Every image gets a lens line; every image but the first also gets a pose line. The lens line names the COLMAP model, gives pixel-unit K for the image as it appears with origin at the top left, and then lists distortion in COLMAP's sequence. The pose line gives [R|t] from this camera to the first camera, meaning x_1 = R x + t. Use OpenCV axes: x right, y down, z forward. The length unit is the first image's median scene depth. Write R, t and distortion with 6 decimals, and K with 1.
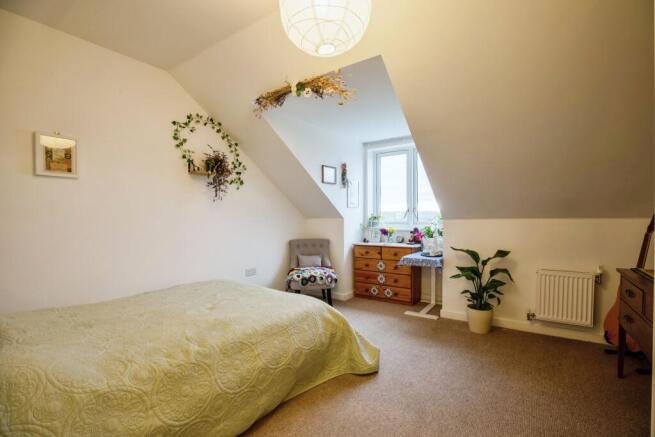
lens RADIAL K [[303.4, 0, 330.5], [0, 303.4, 232.5], [0, 0, 1]] dist [-0.046441, 0.016148]
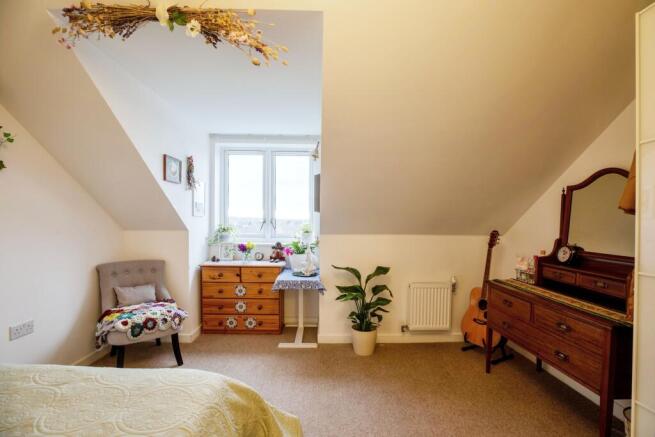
lens RADIAL K [[303.4, 0, 330.5], [0, 303.4, 232.5], [0, 0, 1]] dist [-0.046441, 0.016148]
pose [[0.800823, 0.001697, 0.598898, -0.126267], [0.010909, 0.999789, -0.017421, -0.028699], [-0.598801, 0.020484, 0.800636, 0.225131]]
